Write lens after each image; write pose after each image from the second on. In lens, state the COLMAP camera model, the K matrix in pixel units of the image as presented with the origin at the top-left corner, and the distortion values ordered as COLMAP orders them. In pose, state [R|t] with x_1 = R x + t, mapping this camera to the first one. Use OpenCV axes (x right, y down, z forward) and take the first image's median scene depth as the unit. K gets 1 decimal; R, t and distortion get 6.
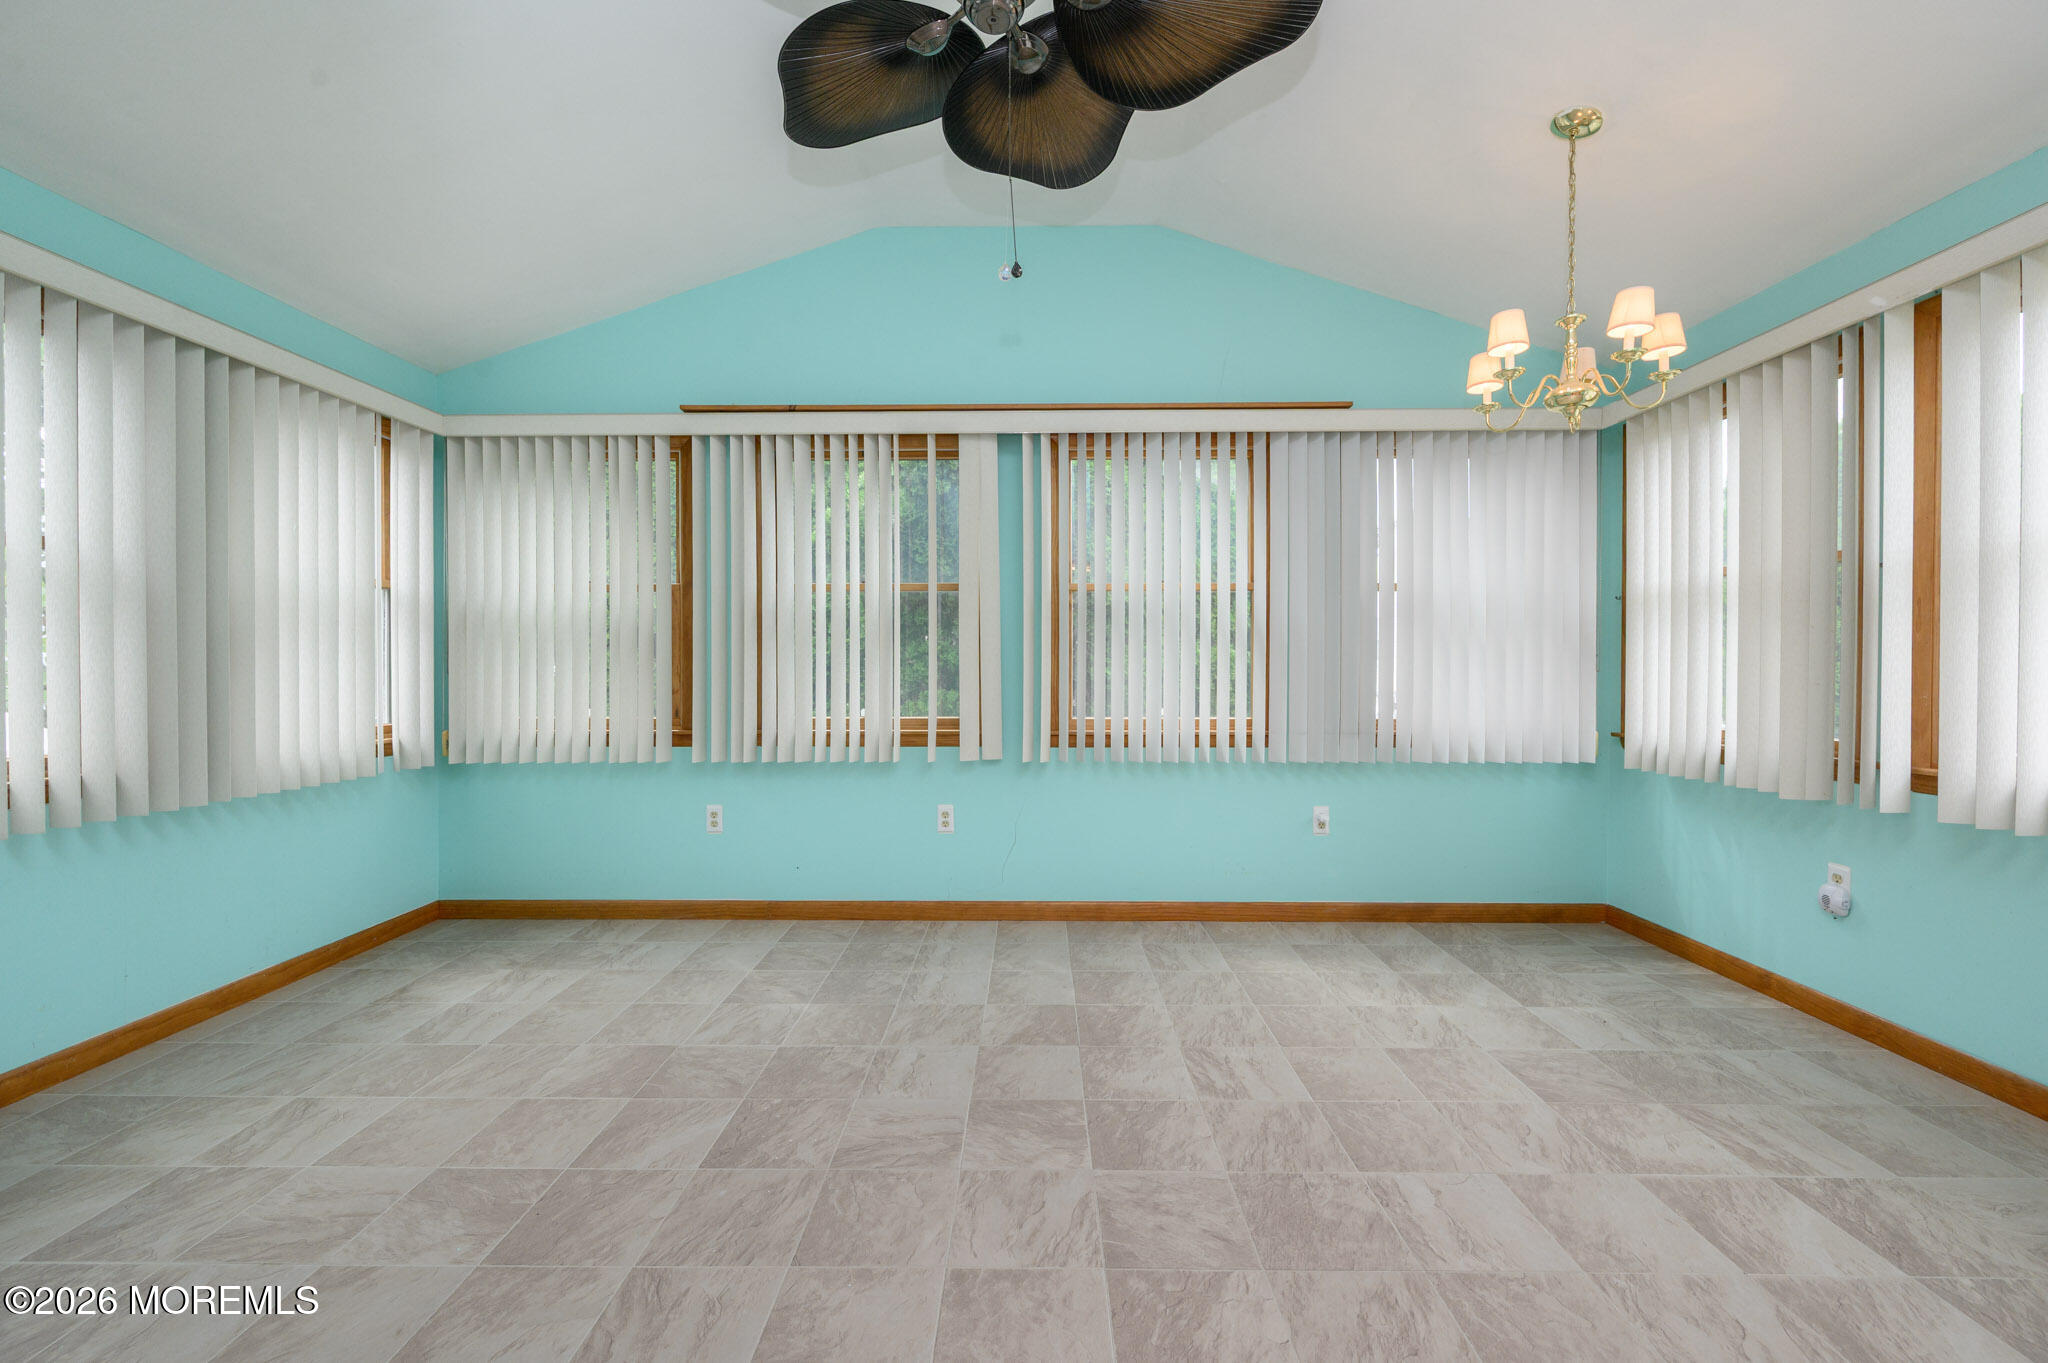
lens RADIAL K [[807.9, 0, 1019.0], [0, 807.9, 687.7], [0, 0, 1]] dist [-0.003229, 0.000134]
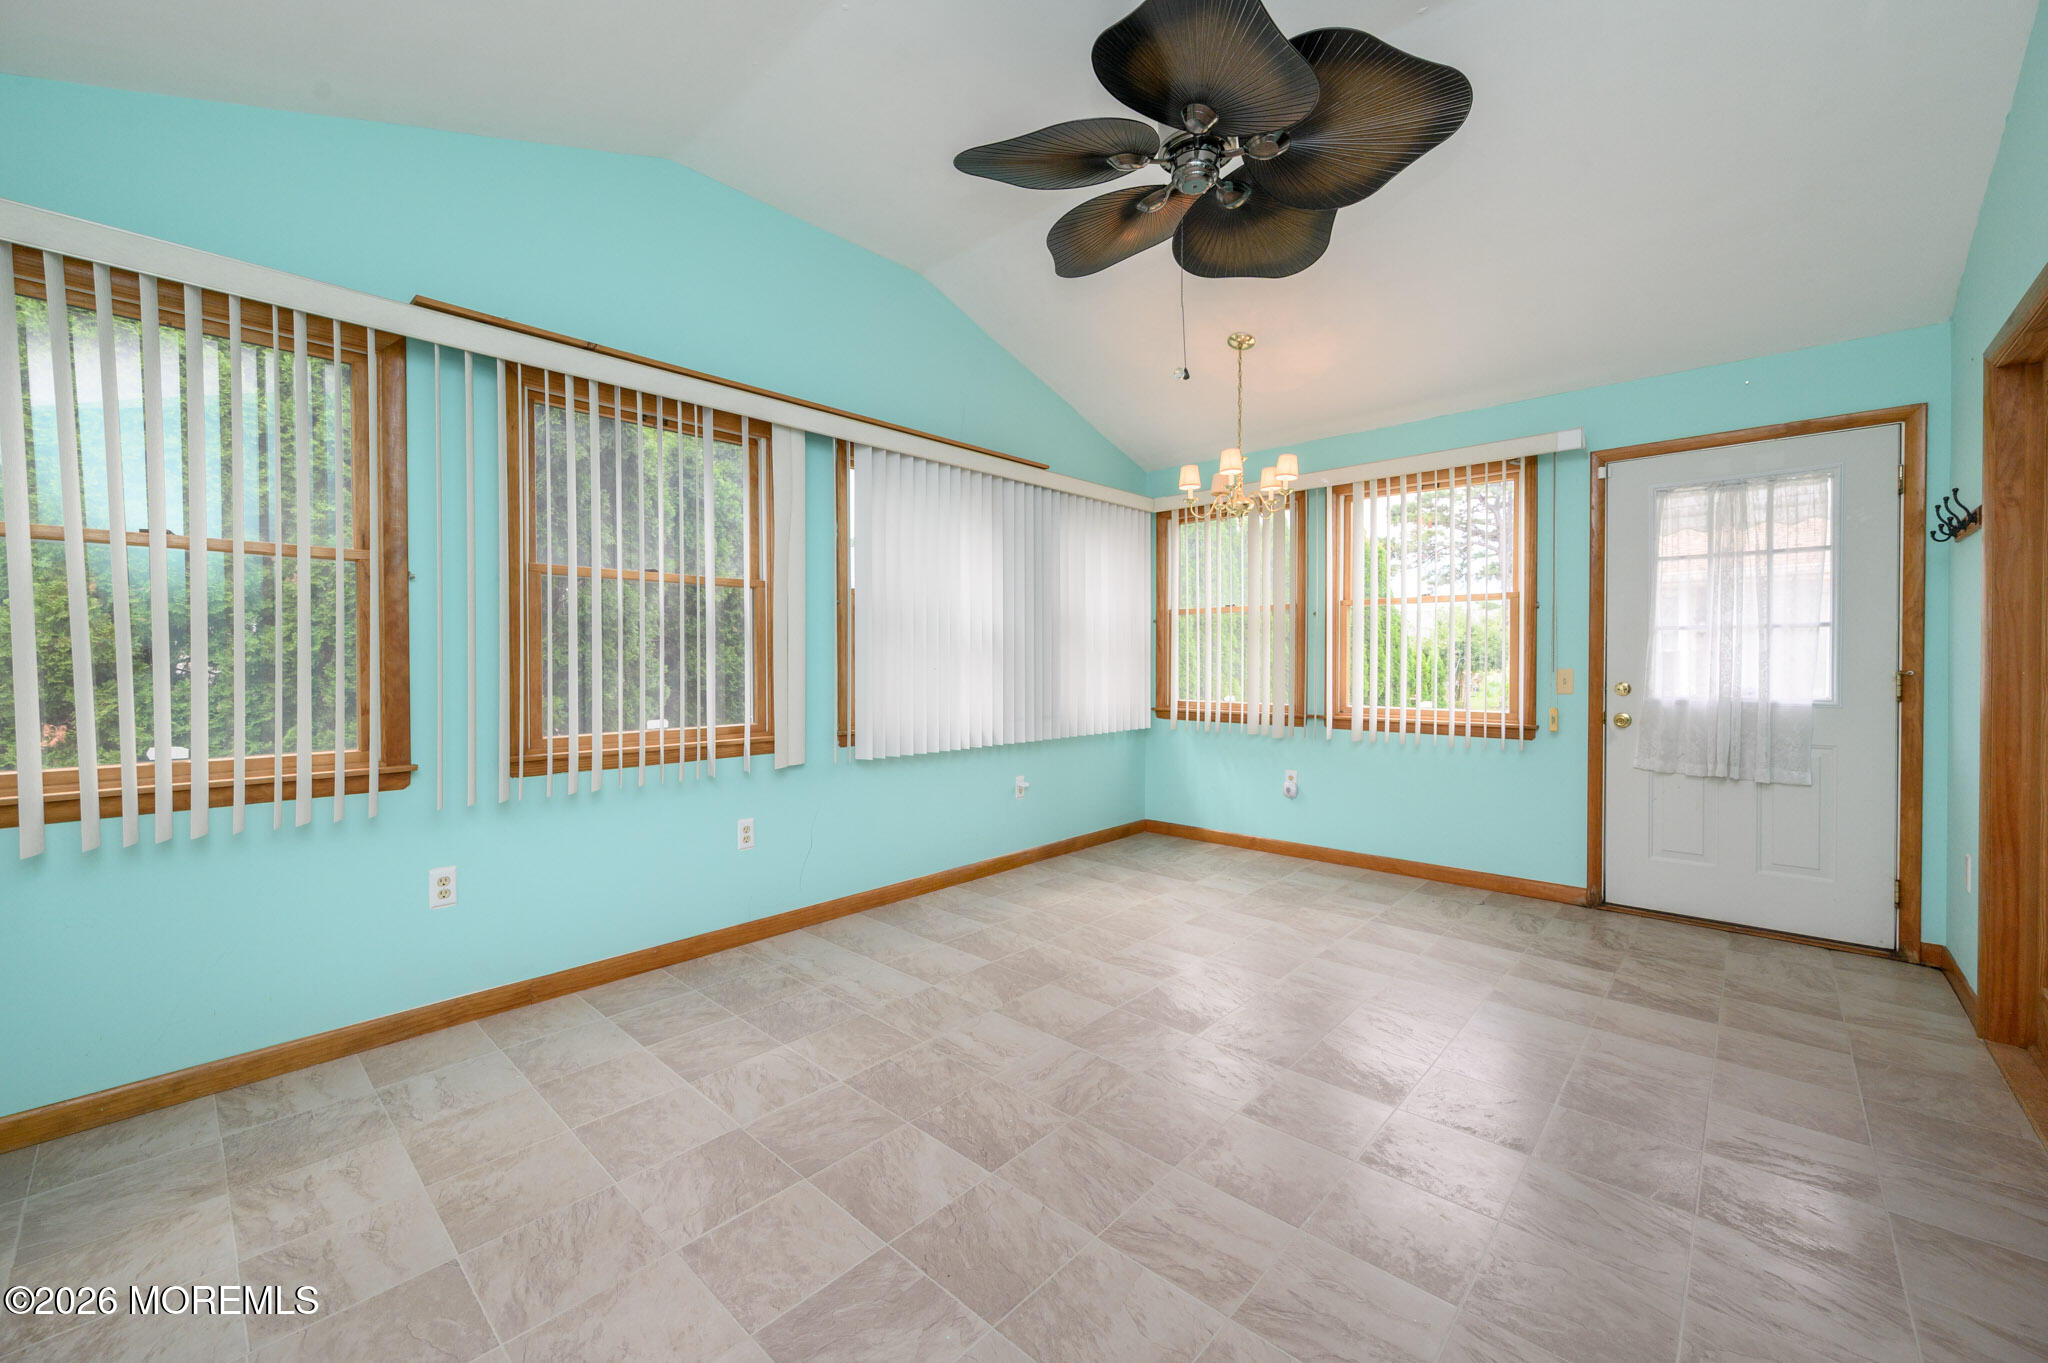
lens RADIAL K [[807.9, 0, 1013.4], [0, 807.9, 683.8], [0, 0, 1]] dist [-0.003229, 0.000134]
pose [[0.667637, -0.022932, 0.744134, -0.684211], [0.021545, 0.999702, 0.011478, -0.015445], [-0.744175, 0.008369, 0.667932, 0.185258]]
